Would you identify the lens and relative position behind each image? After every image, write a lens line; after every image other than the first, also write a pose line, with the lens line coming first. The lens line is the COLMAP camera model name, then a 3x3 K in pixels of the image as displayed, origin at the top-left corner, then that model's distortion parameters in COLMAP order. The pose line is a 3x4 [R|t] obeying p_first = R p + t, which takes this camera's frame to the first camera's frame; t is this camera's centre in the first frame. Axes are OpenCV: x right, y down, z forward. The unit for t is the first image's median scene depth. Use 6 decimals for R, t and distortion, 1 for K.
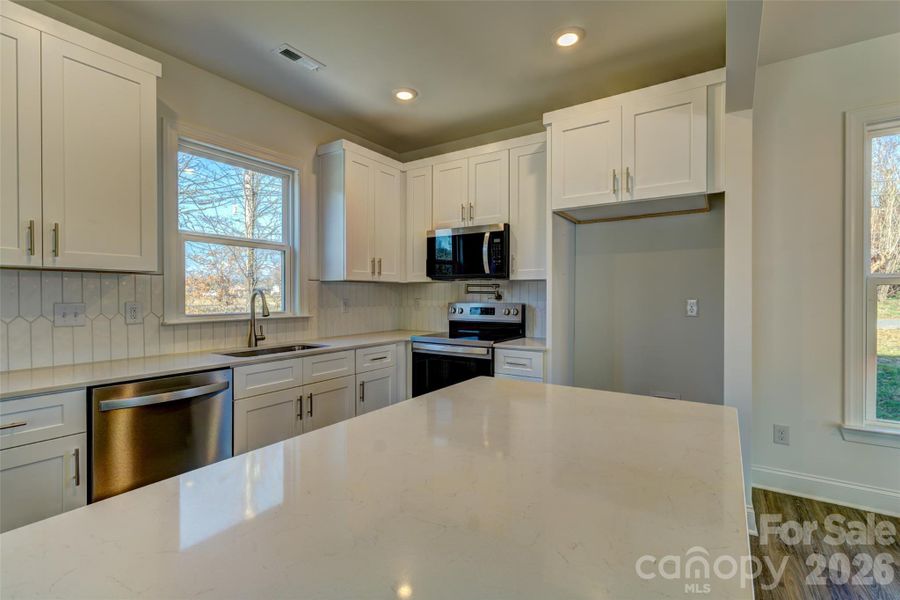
lens RADIAL K [[413.8, 0, 448.8], [0, 413.8, 298.8], [0, 0, 1]] dist [0.003938, 0.000565]
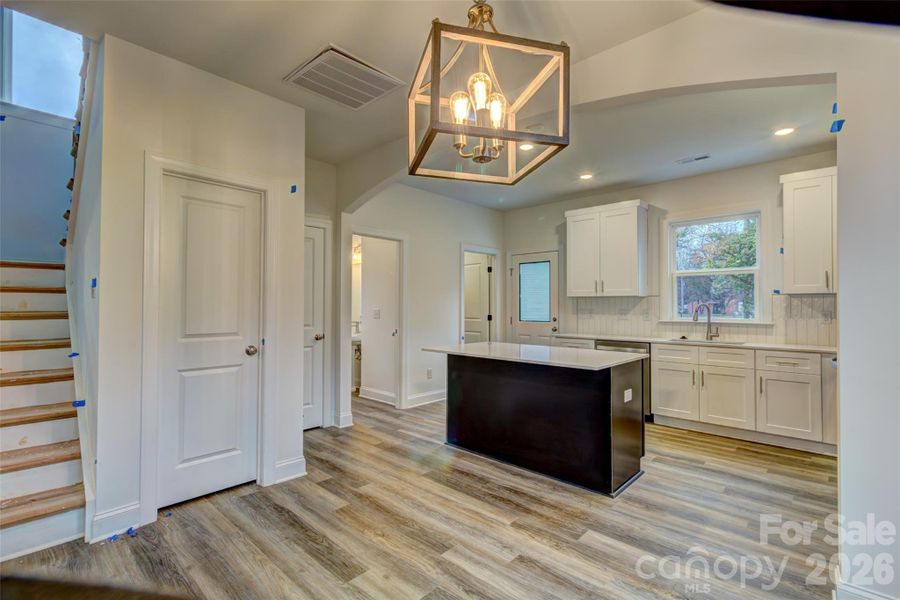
lens RADIAL K [[413.8, 0, 451.7], [0, 413.8, 299.5], [0, 0, 1]] dist [0.003938, 0.000565]
pose [[-0.161136, -0.015405, -0.986812, 1.056718], [-0.012345, 0.999831, -0.013592, -0.003363], [0.986855, 0.009992, -0.161299, 0.260929]]
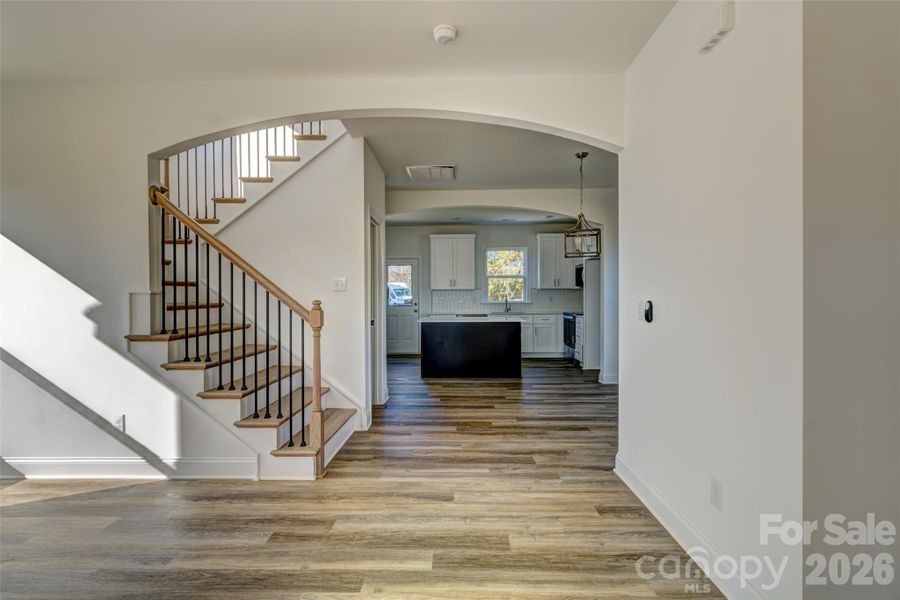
lens RADIAL K [[413.8, 0, 448.7], [0, 413.8, 296.9], [0, 0, 1]] dist [0.003938, 0.000565]
pose [[0.532800, 0.000330, -0.846241, 1.594815], [-0.001420, 0.999999, -0.000504, 0.006640], [0.846240, 0.001471, 0.532800, -0.821299]]
